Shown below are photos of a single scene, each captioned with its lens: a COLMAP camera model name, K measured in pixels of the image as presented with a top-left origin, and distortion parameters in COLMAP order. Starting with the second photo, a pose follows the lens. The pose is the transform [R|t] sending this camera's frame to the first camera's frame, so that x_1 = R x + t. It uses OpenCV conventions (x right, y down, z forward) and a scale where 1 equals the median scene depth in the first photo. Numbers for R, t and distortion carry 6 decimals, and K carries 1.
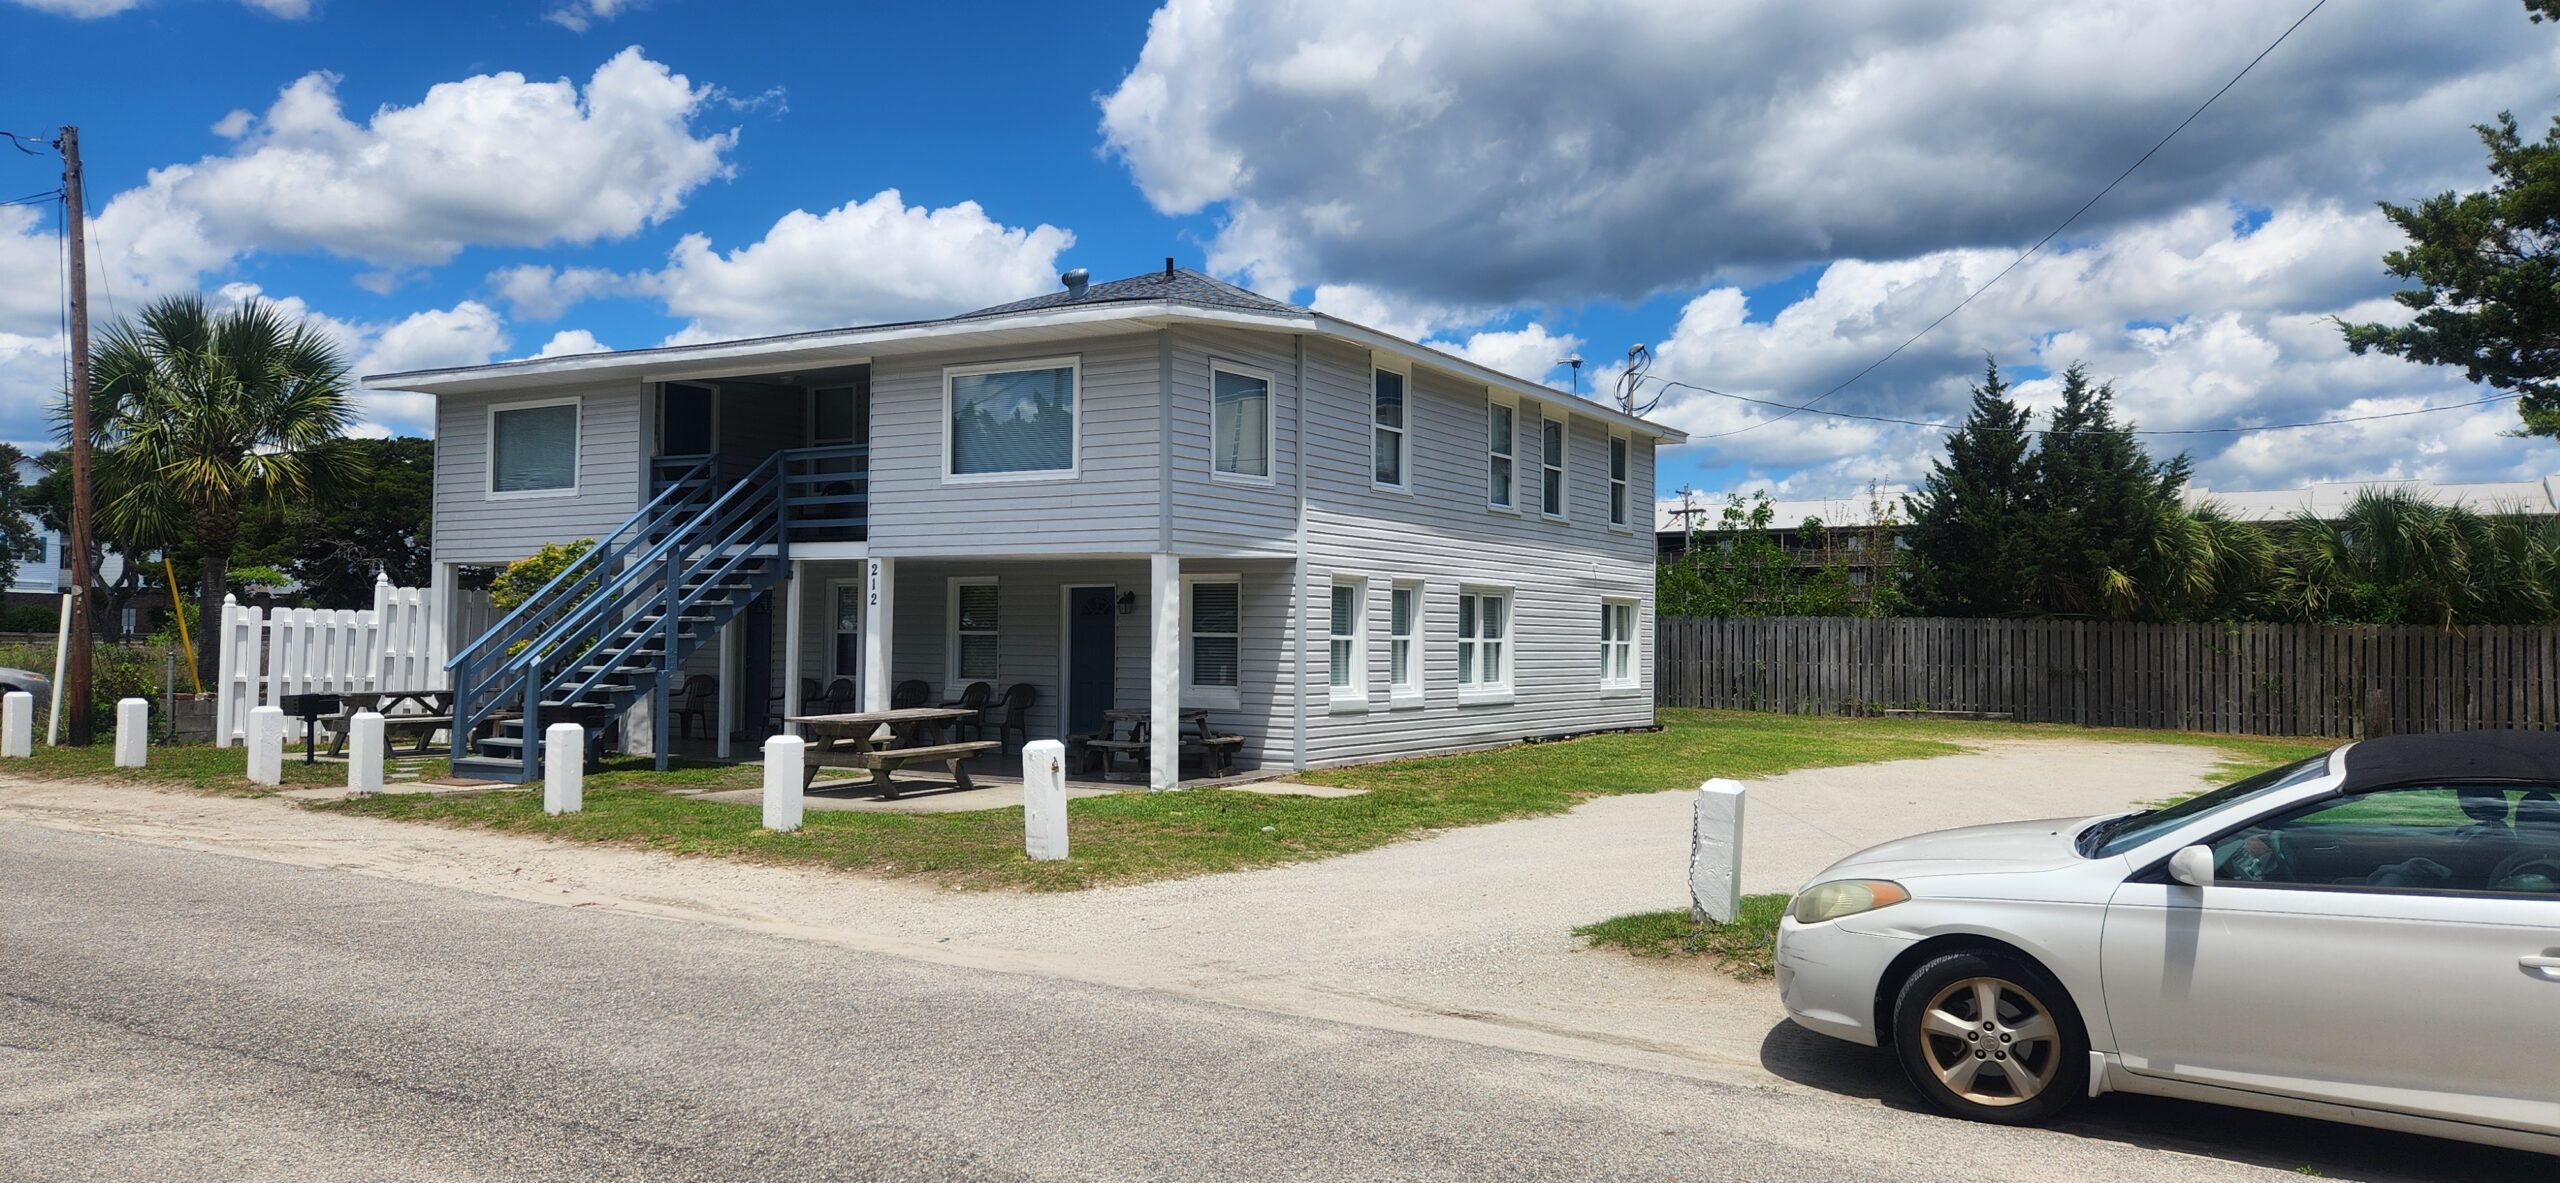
lens RADIAL K [[1815.5, 0, 1280.8], [0, 1815.5, 548.2], [0, 0, 1]] dist [0.115586, -0.119191]
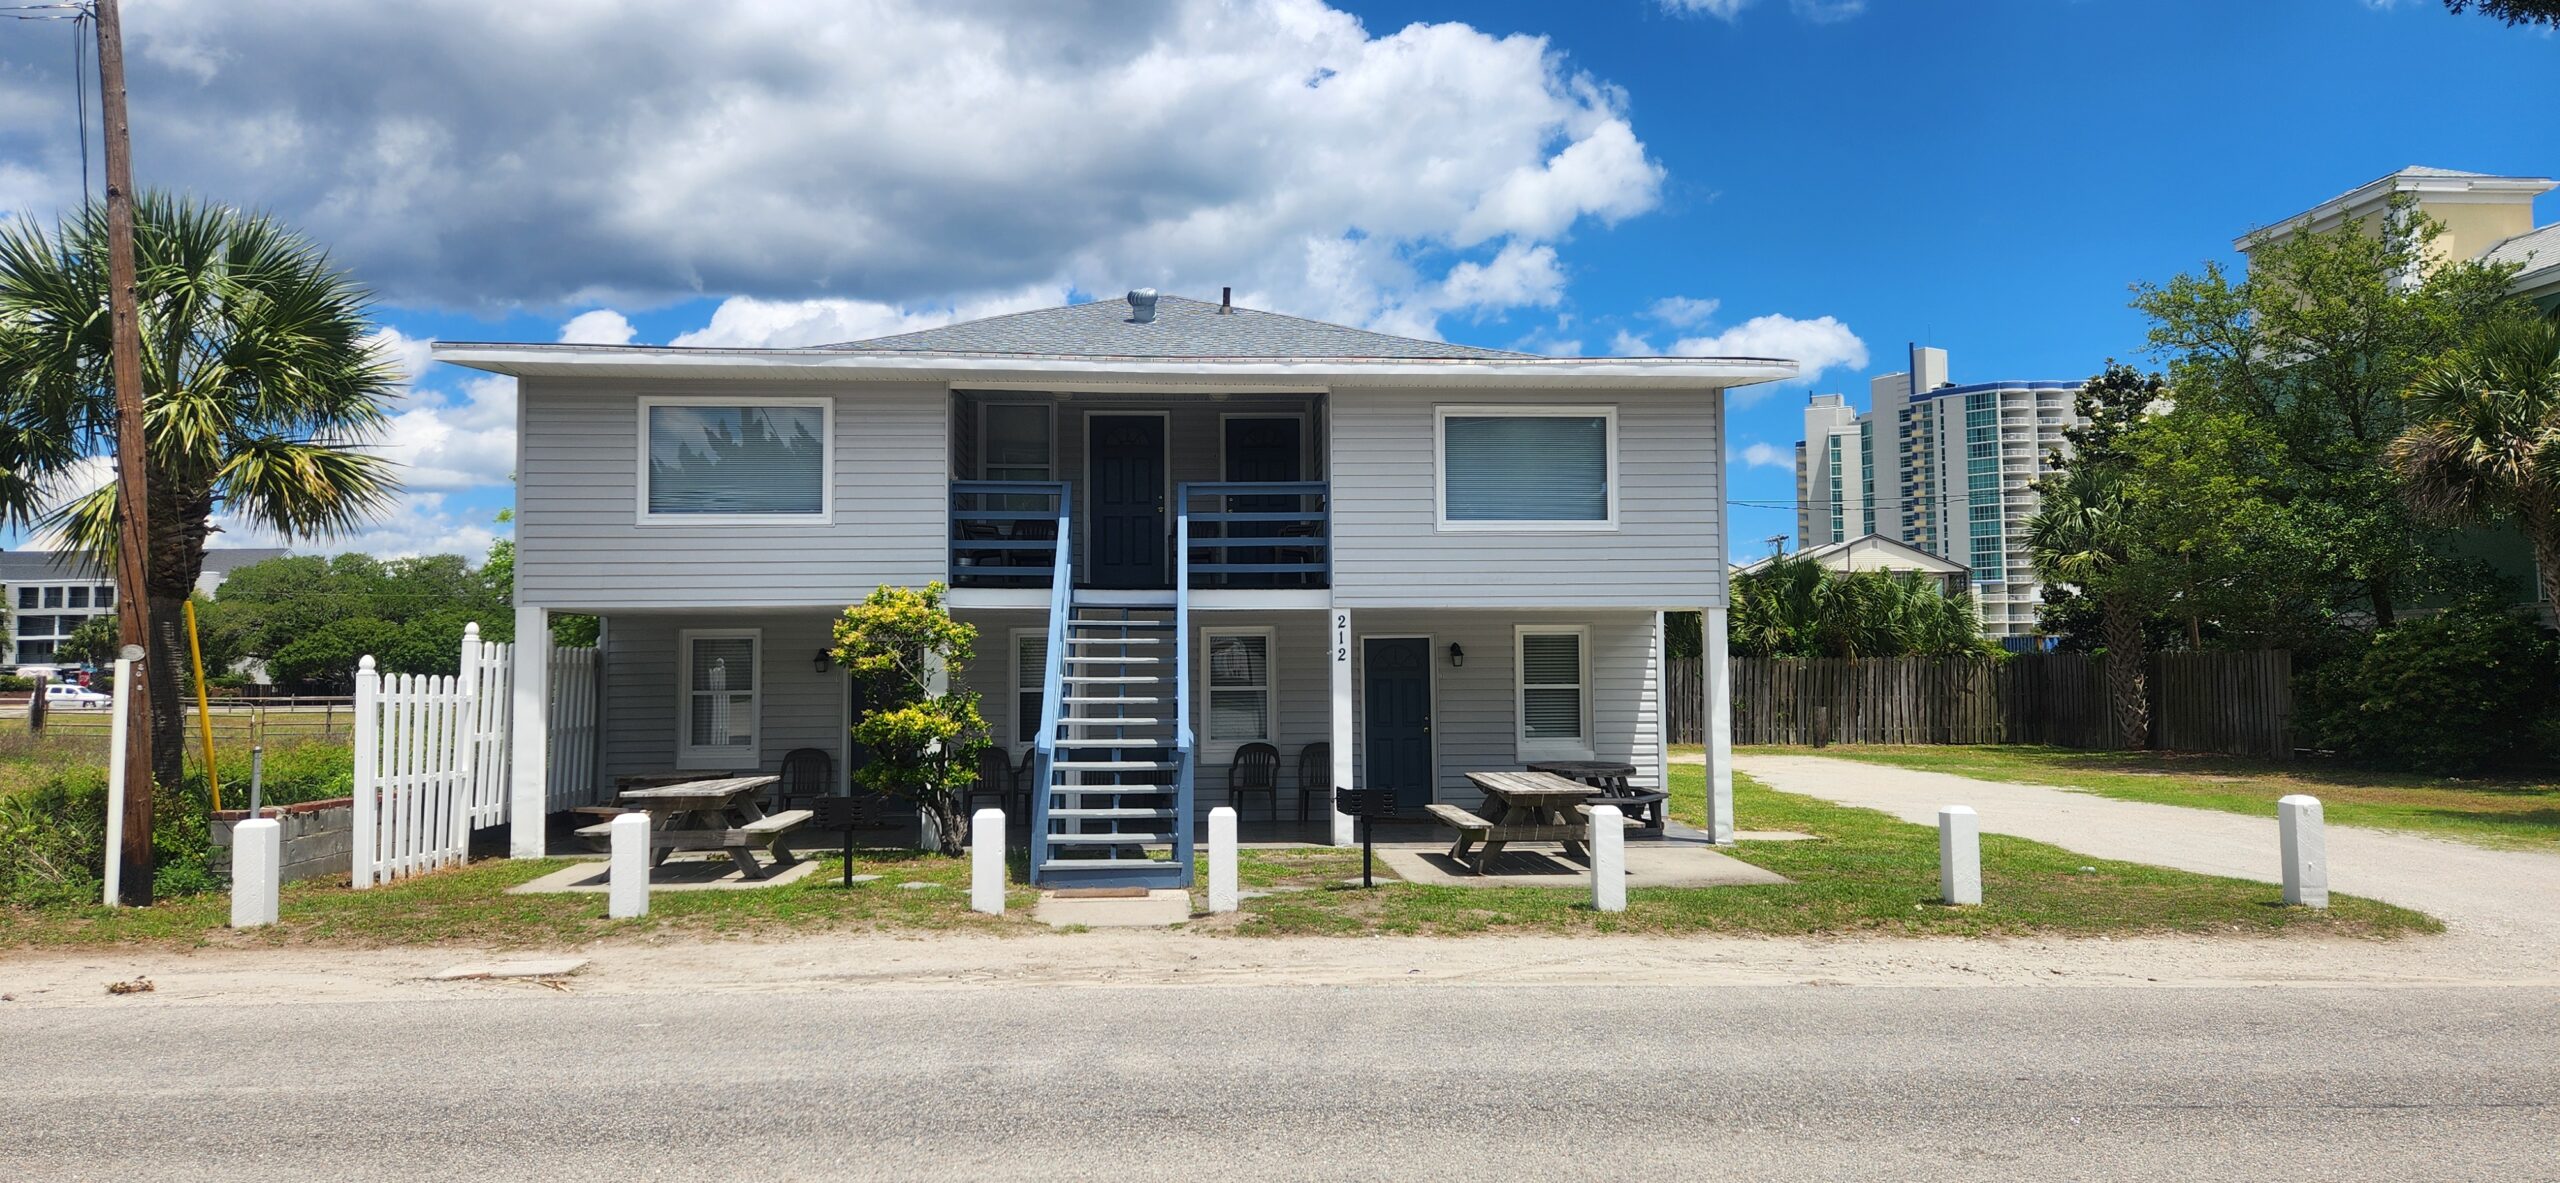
lens RADIAL K [[1806.2, 0, 1280.4], [0, 1806.2, 548.3], [0, 0, 1]] dist [0.117247, -0.113333]
pose [[0.798498, 0.024600, 0.601494, -0.499853], [-0.014238, 0.999657, -0.021983, -0.002892], [-0.601829, 0.008989, 0.798575, 0.193900]]
